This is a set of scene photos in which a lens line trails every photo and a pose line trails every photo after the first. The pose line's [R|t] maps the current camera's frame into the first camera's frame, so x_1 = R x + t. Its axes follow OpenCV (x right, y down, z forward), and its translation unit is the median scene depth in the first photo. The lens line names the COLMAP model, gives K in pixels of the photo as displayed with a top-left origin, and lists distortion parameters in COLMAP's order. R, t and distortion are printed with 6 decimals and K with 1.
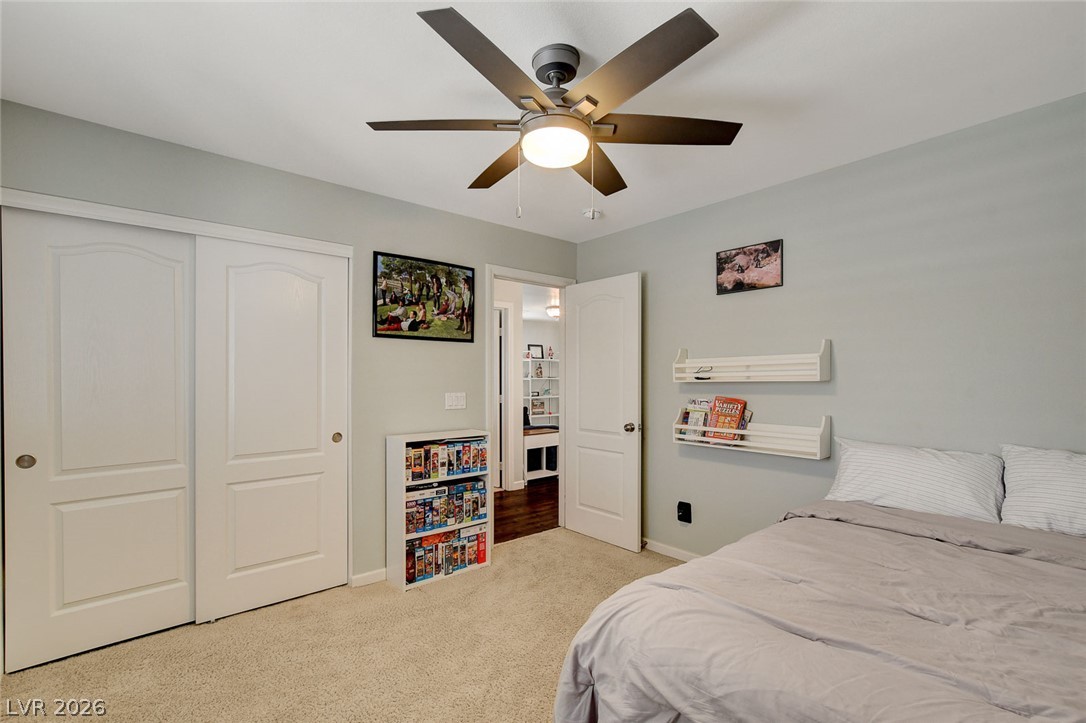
lens RADIAL K [[493.9, 0, 541.0], [0, 493.9, 365.7], [0, 0, 1]] dist [-0.023383, -0.000050]
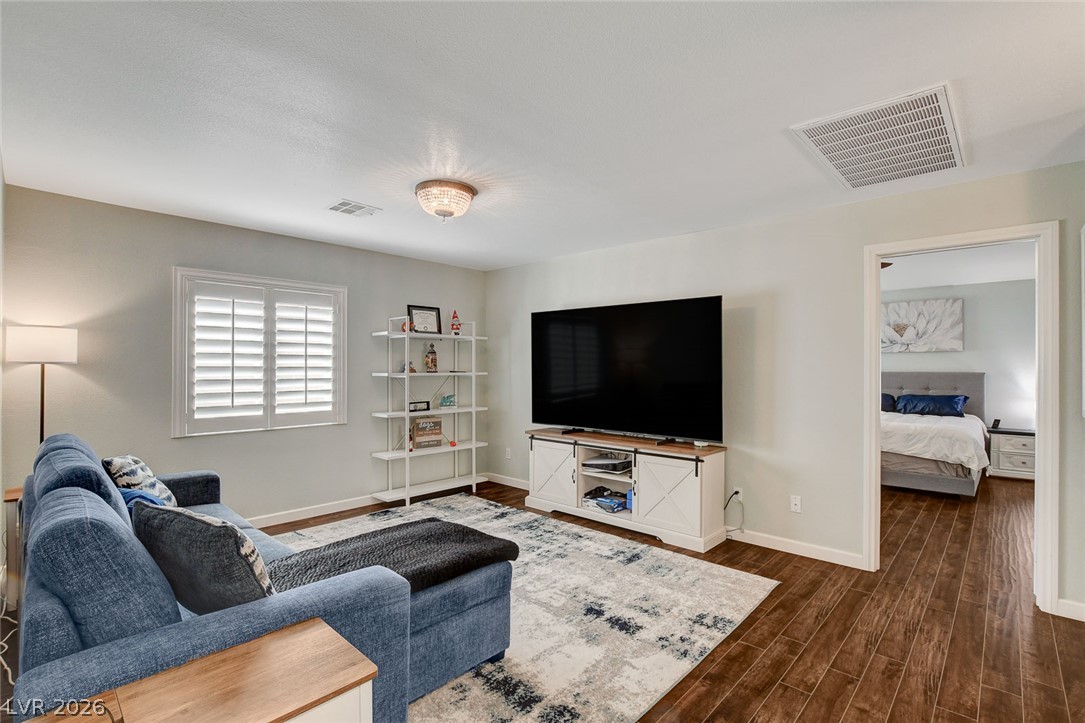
lens RADIAL K [[500.6, 0, 543.5], [0, 500.6, 366.4], [0, 0, 1]] dist [-0.018095, 0.000291]
pose [[0.990829, 0.003389, 0.135079, 0.040243], [-0.006440, 0.999734, 0.022156, 0.006373], [-0.134968, -0.022823, 0.990587, 0.489643]]
